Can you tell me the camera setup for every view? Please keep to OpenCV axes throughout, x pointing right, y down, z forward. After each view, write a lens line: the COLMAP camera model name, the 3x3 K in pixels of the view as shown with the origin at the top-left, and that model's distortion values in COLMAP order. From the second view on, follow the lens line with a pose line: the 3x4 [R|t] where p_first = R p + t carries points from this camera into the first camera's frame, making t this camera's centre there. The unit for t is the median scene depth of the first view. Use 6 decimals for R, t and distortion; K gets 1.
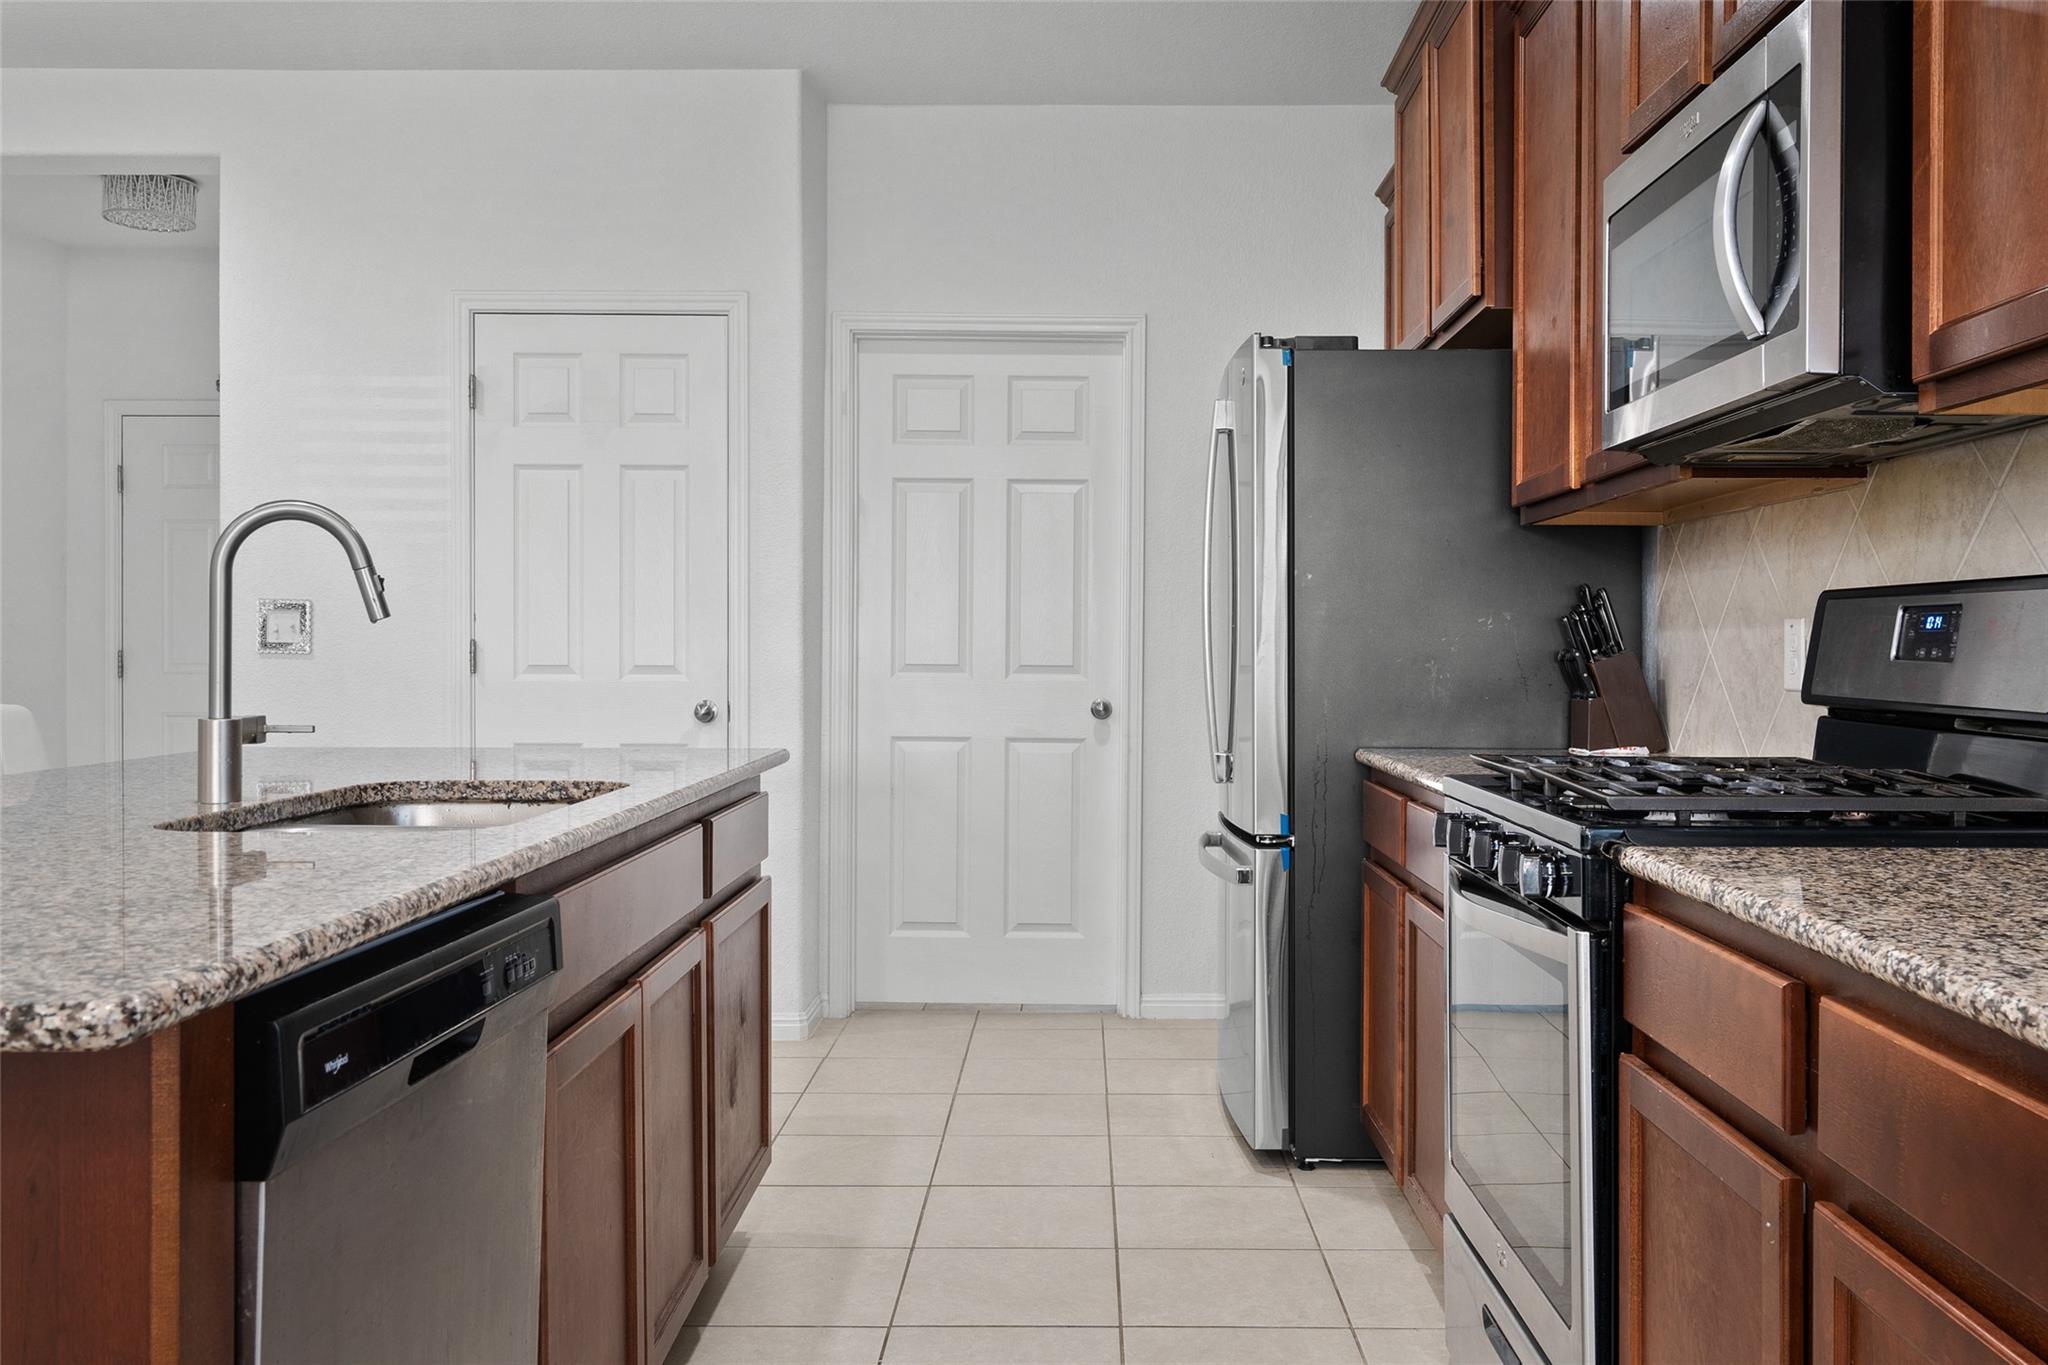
lens RADIAL K [[1764.8, 0, 1077.5], [0, 1764.8, 673.2], [0, 0, 1]] dist [0.003188, 0.001697]
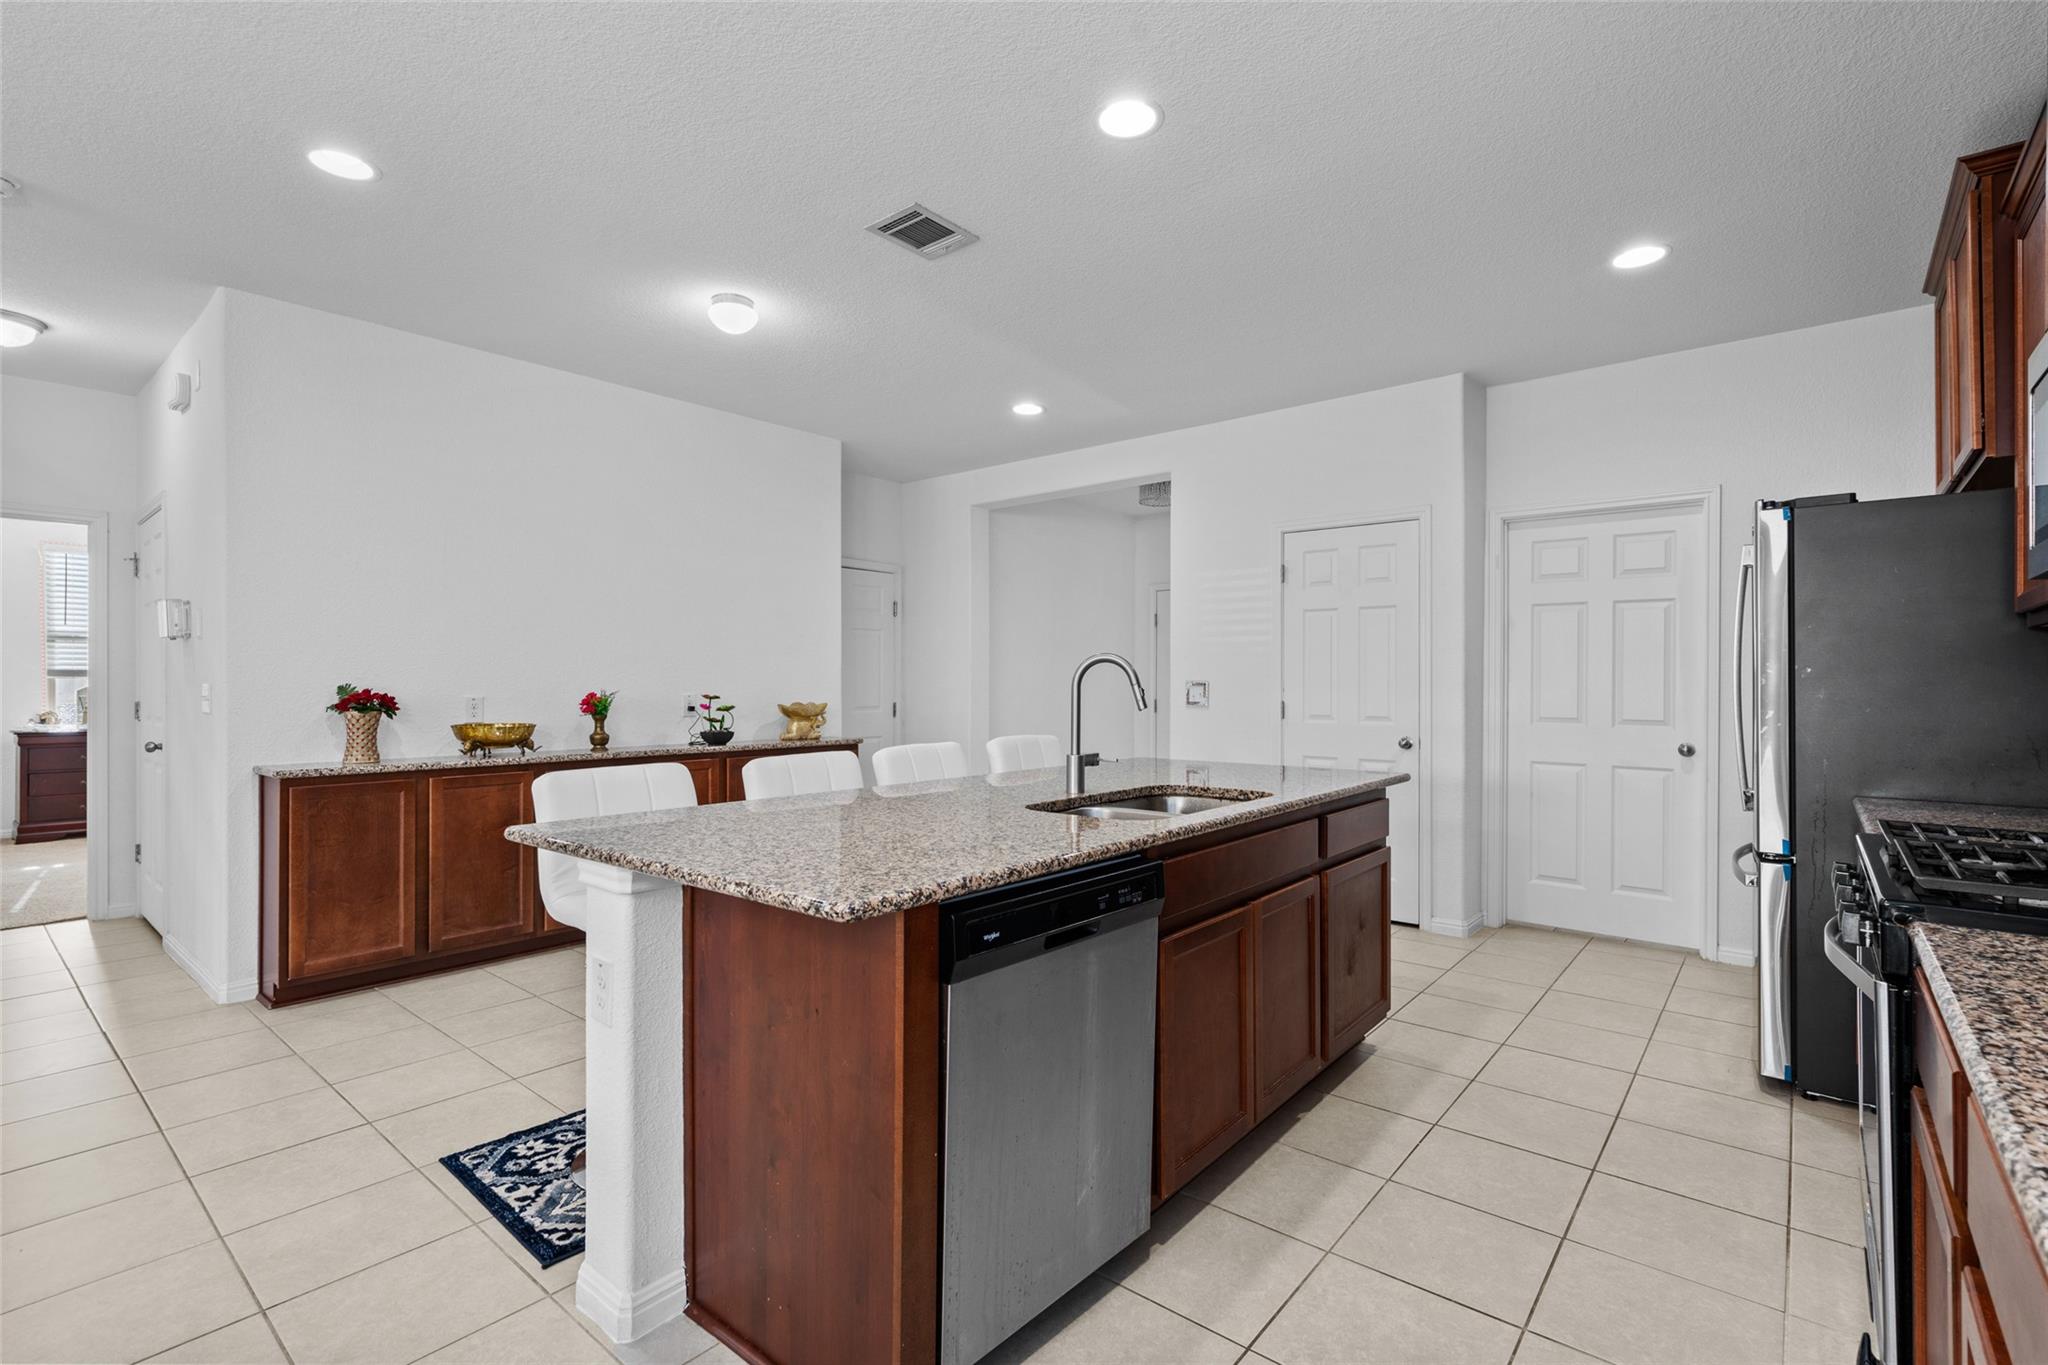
lens RADIAL K [[928.1, 0, 1024.0], [0, 928.1, 682.5], [0, 0, 1]] dist [-0.001201, -0.000502]
pose [[0.766775, -0.003066, -0.641909, 0.126621], [-0.009228, 0.999833, -0.015799, -0.027719], [0.641850, 0.018037, 0.766618, 0.045887]]
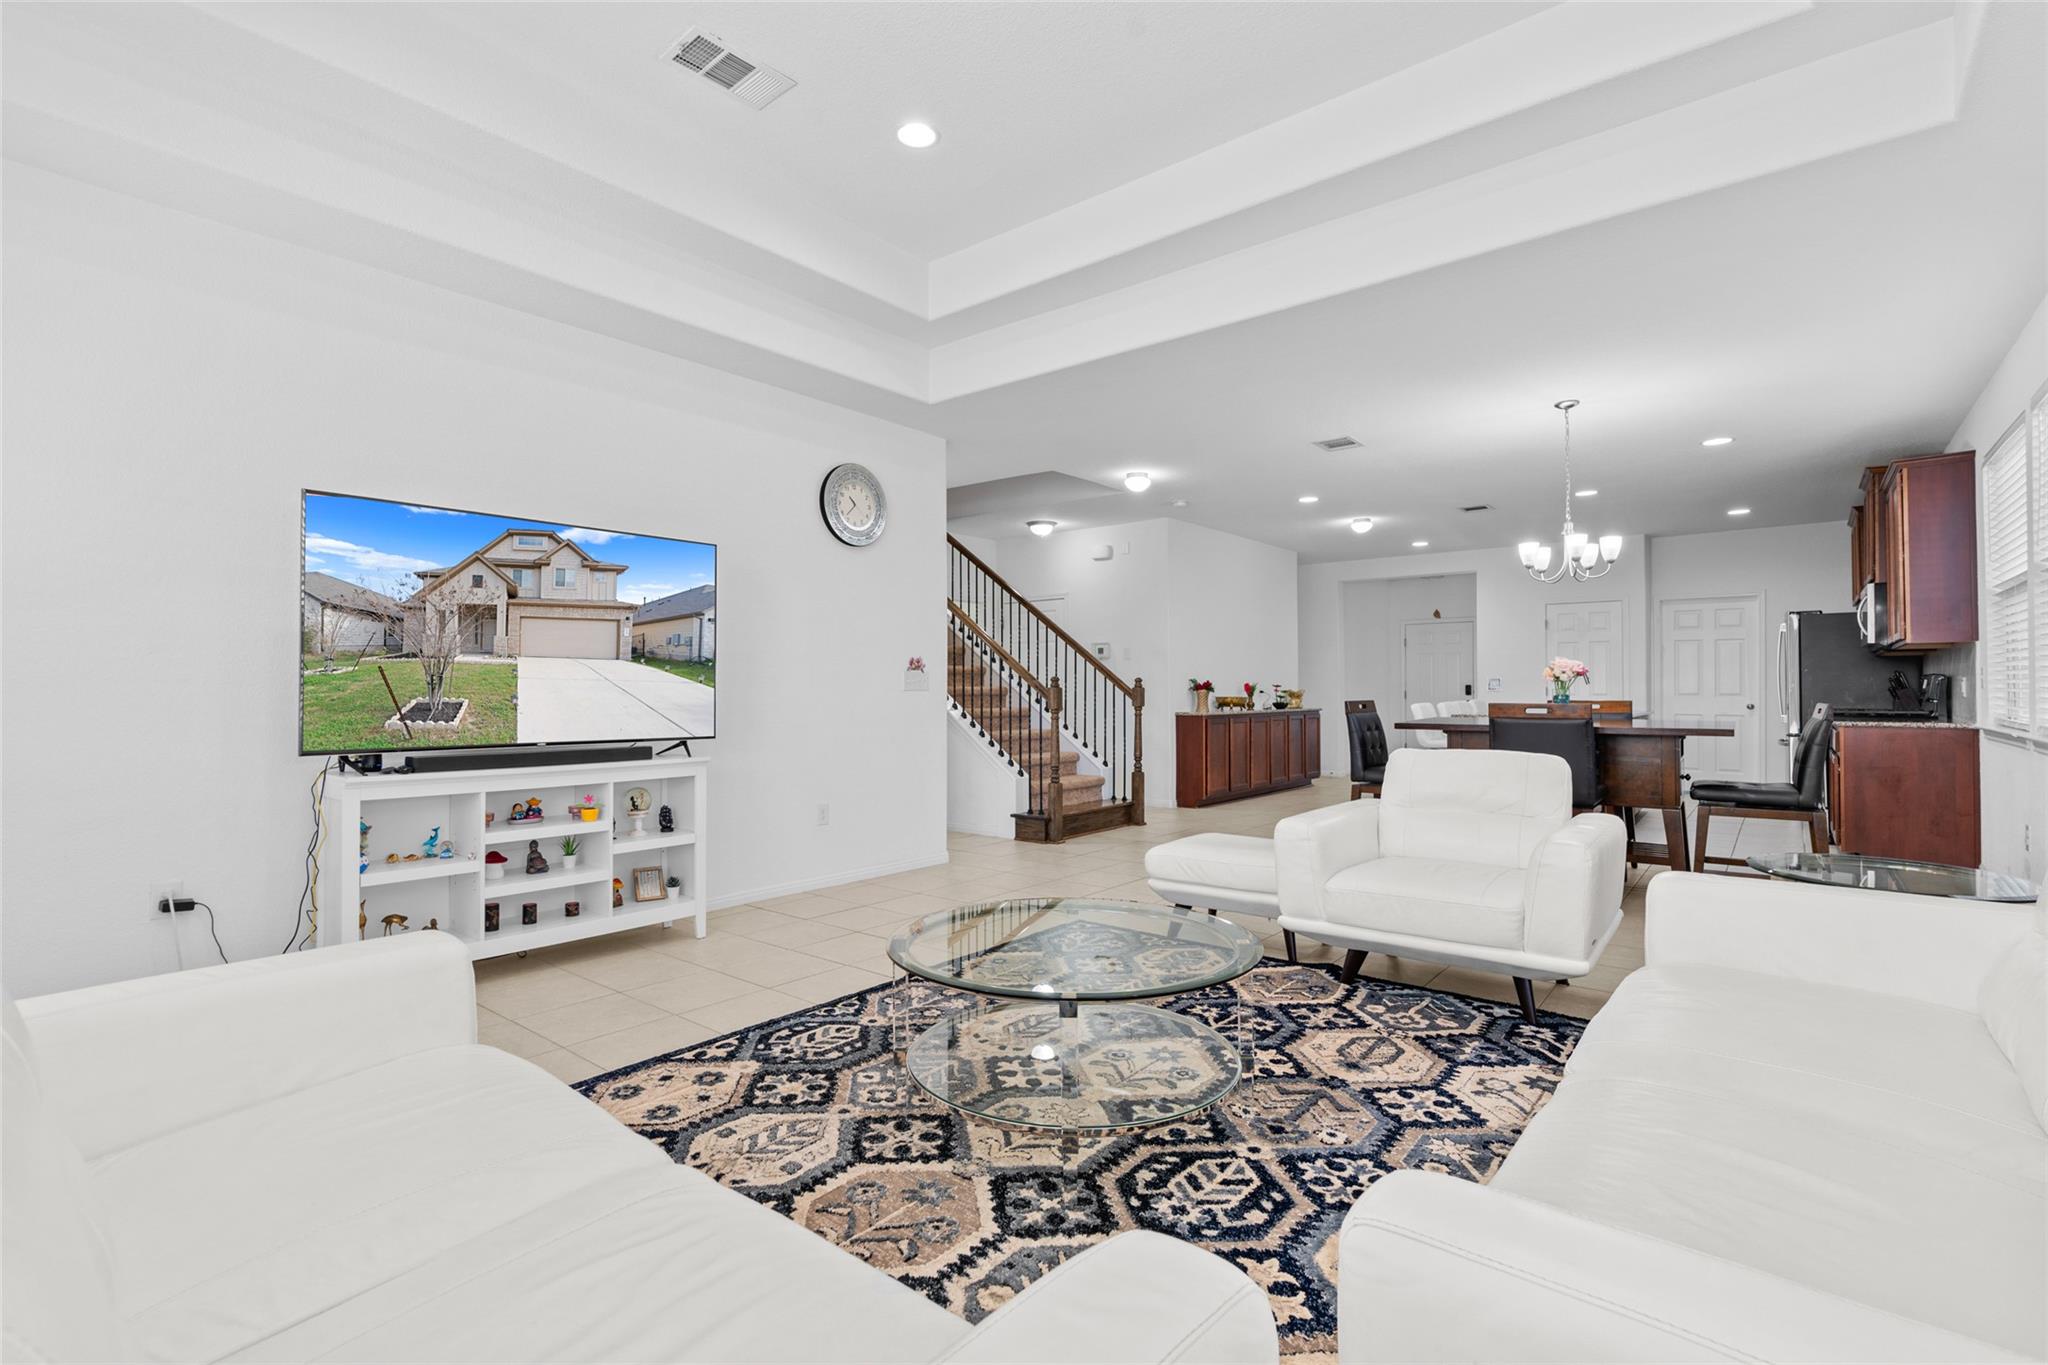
lens RADIAL K [[924.7, 0, 1005.4], [0, 924.7, 683.9], [0, 0, 1]] dist [-0.009442, -0.000244]
pose [[0.762923, -0.009627, -0.646418, 0.090533], [-0.005743, 0.999749, -0.021668, 0.034526], [0.646464, 0.020243, 0.762676, -1.828740]]
